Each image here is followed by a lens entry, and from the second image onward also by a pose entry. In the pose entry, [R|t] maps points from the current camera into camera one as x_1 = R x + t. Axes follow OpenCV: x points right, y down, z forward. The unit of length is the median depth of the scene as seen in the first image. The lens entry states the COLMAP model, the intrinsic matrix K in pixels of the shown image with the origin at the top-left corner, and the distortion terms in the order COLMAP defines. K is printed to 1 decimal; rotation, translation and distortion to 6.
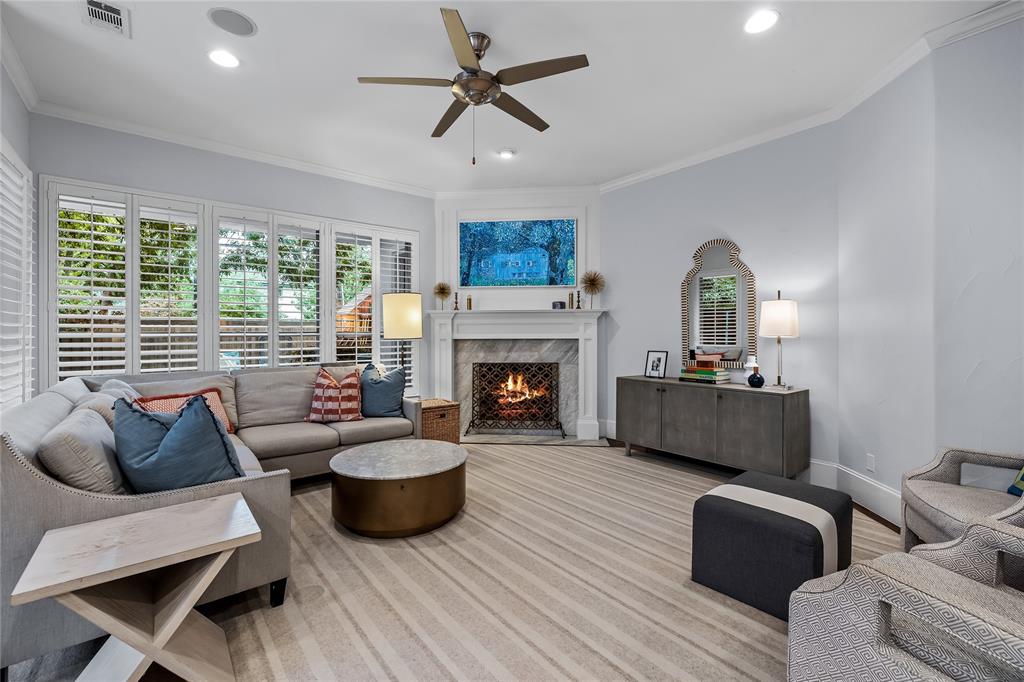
lens RADIAL K [[438.6, 0, 495.5], [0, 438.6, 331.5], [0, 0, 1]] dist [0.003231, -0.000054]
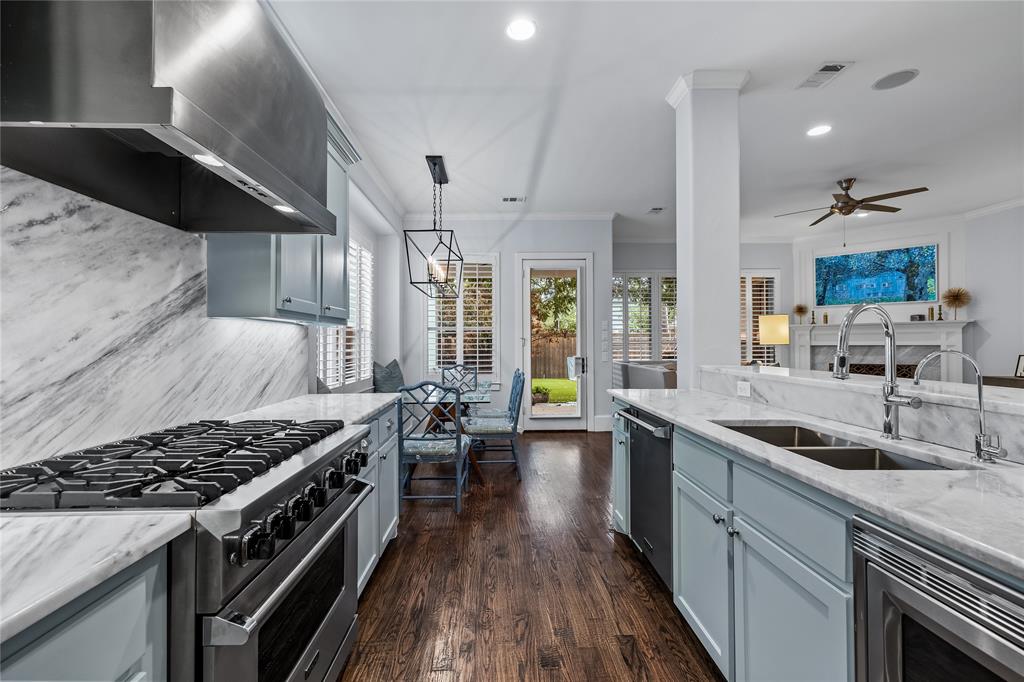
lens RADIAL K [[438.6, 0, 505.1], [0, 438.6, 337.7], [0, 0, 1]] dist [0.003231, -0.000054]
pose [[0.805277, -0.008057, -0.592845, -0.053413], [0.002688, 0.999947, -0.009939, 0.004235], [0.592893, 0.006410, 0.805256, -0.657045]]
